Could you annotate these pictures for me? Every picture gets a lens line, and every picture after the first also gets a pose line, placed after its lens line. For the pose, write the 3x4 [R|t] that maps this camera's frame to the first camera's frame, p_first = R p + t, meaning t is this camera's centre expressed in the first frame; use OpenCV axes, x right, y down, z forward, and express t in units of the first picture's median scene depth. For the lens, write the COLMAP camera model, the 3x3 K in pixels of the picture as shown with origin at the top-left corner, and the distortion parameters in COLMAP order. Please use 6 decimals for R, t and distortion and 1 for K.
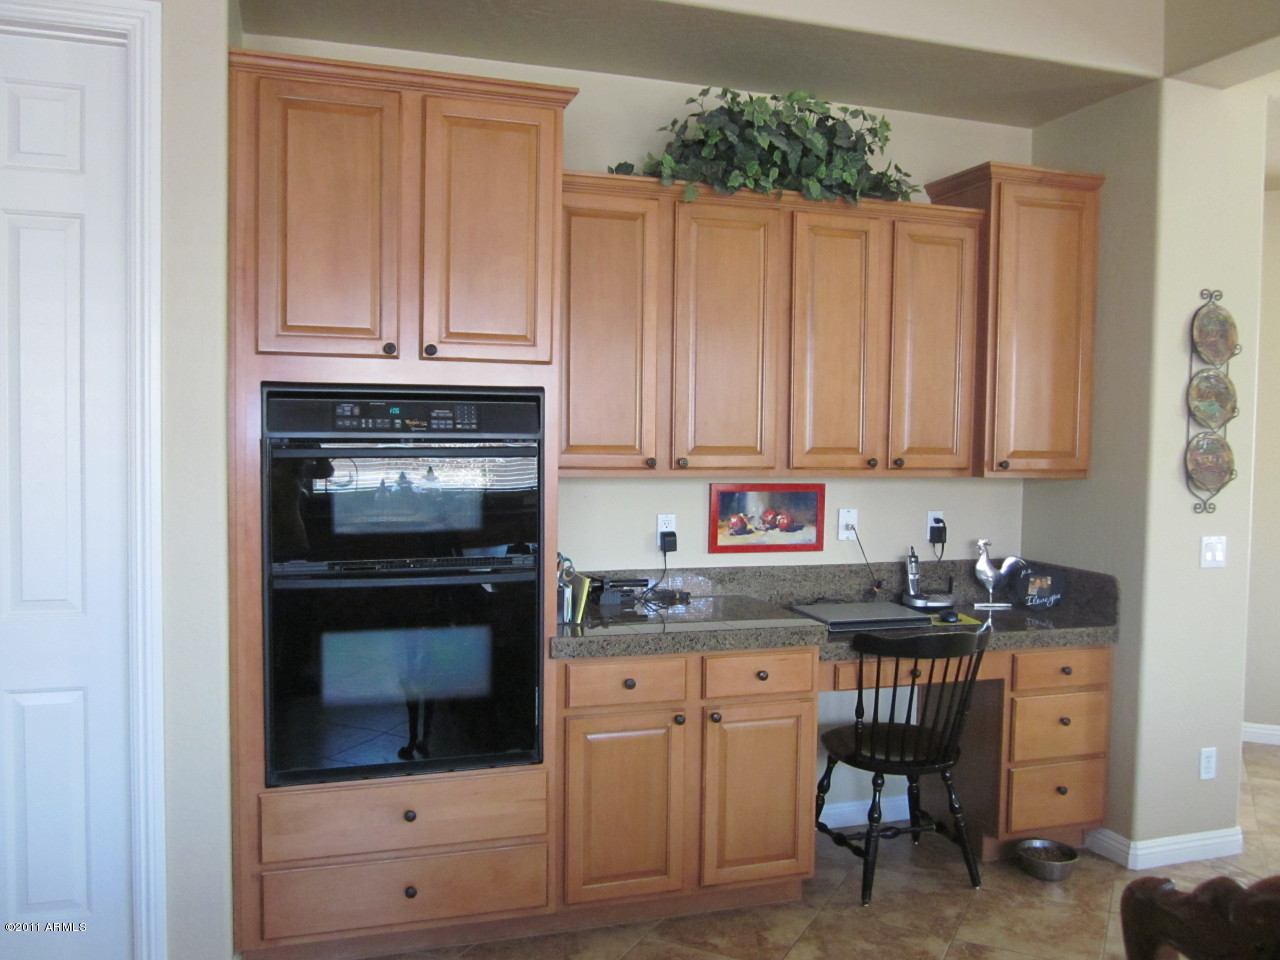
lens RADIAL K [[1070.1, 0, 646.1], [0, 1070.1, 482.8], [0, 0, 1]] dist [-0.039081, 0.004806]
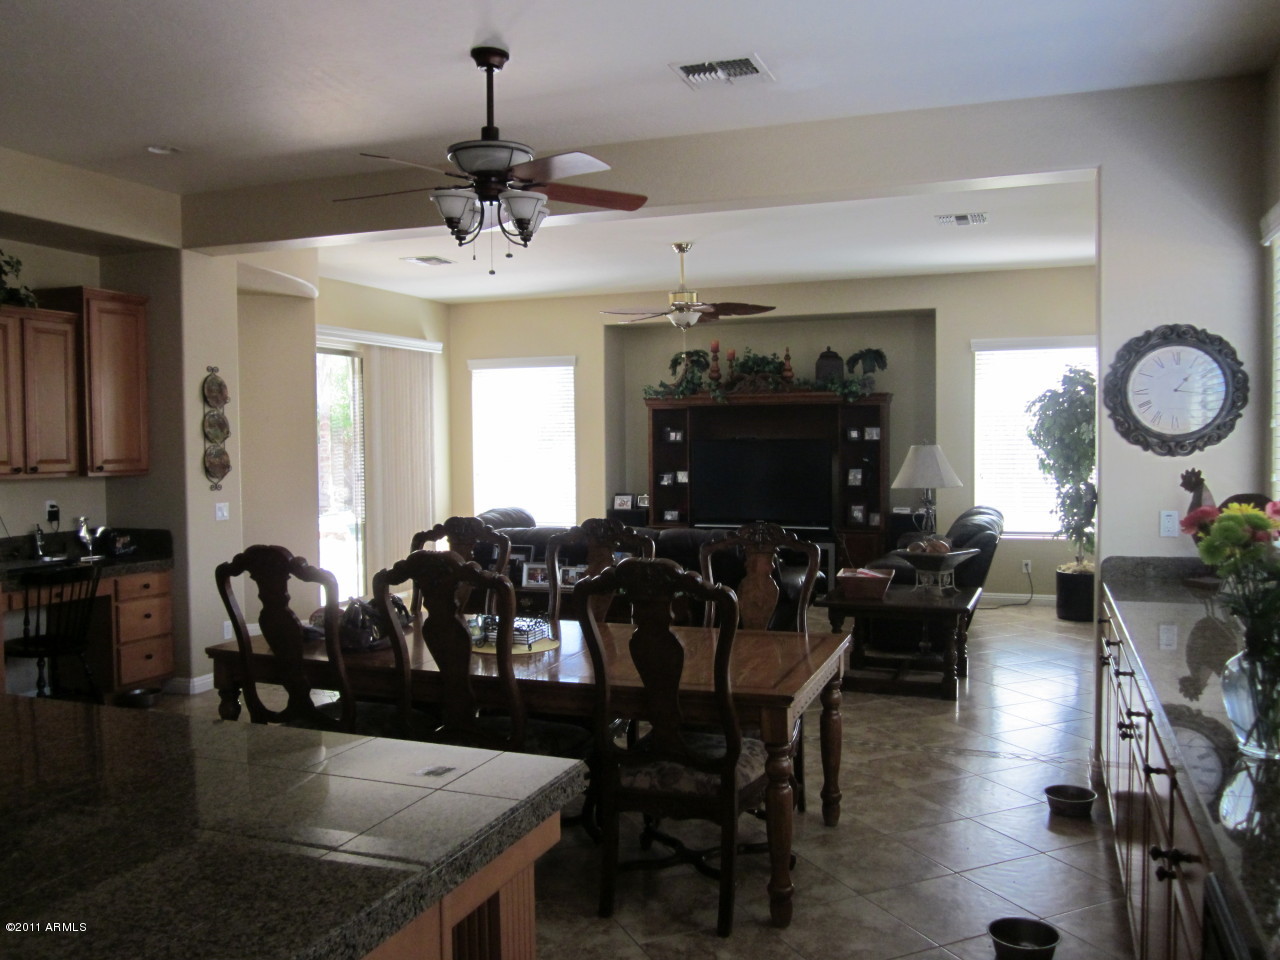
lens RADIAL K [[1070.1, 0, 646.1], [0, 1070.1, 482.8], [0, 0, 1]] dist [-0.039081, 0.004806]
pose [[0.628887, -0.050873, 0.775830, -0.414529], [0.057254, 0.998178, 0.019043, 0.023194], [-0.775386, 0.032444, 0.630654, -0.706515]]
